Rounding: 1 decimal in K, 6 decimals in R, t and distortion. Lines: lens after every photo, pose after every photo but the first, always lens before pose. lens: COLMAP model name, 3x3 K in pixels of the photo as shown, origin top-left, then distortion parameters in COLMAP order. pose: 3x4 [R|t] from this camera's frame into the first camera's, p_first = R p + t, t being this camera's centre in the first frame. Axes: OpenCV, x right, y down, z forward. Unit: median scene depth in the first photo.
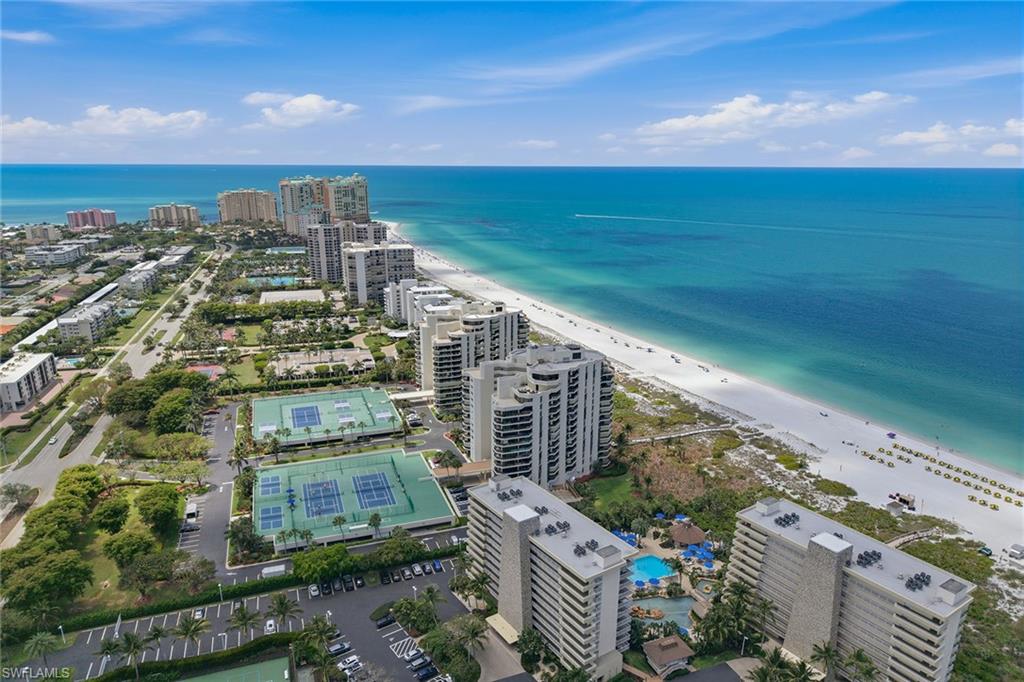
lens RADIAL K [[679.1, 0, 510.8], [0, 679.1, 383.2], [0, 0, 1]] dist [0.001302, -0.001682]
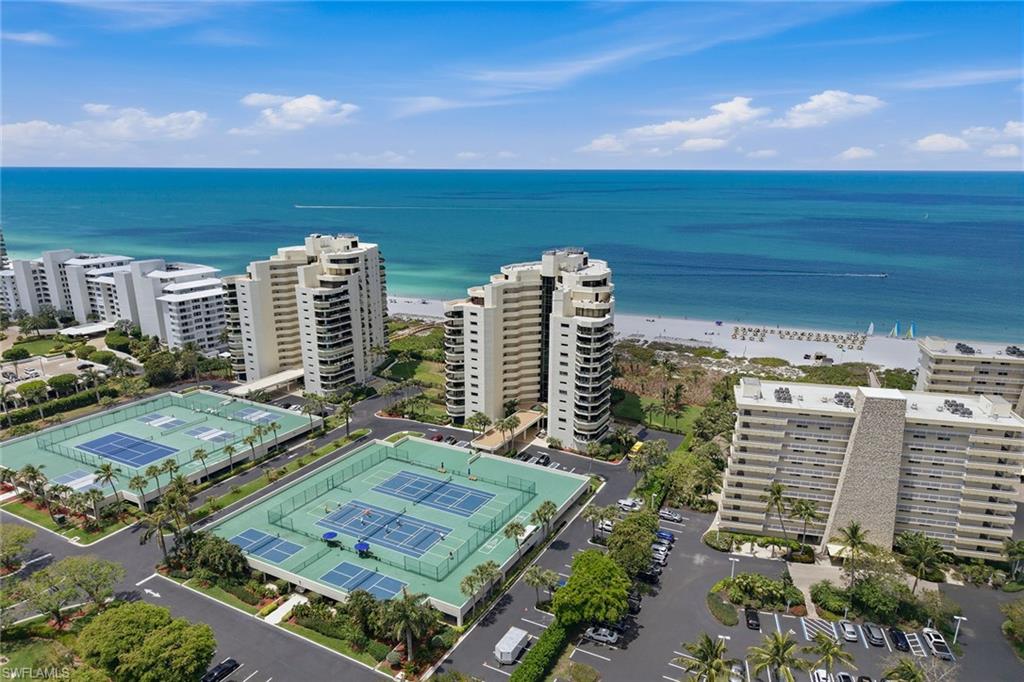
lens RADIAL K [[679.1, 0, 510.8], [0, 679.1, 383.2], [0, 0, 1]] dist [0.001302, -0.001682]
pose [[0.738320, -0.202520, 0.643326, -0.417940], [0.206513, 0.975921, 0.070215, 0.021908], [-0.642056, 0.081014, 0.762365, 0.359445]]
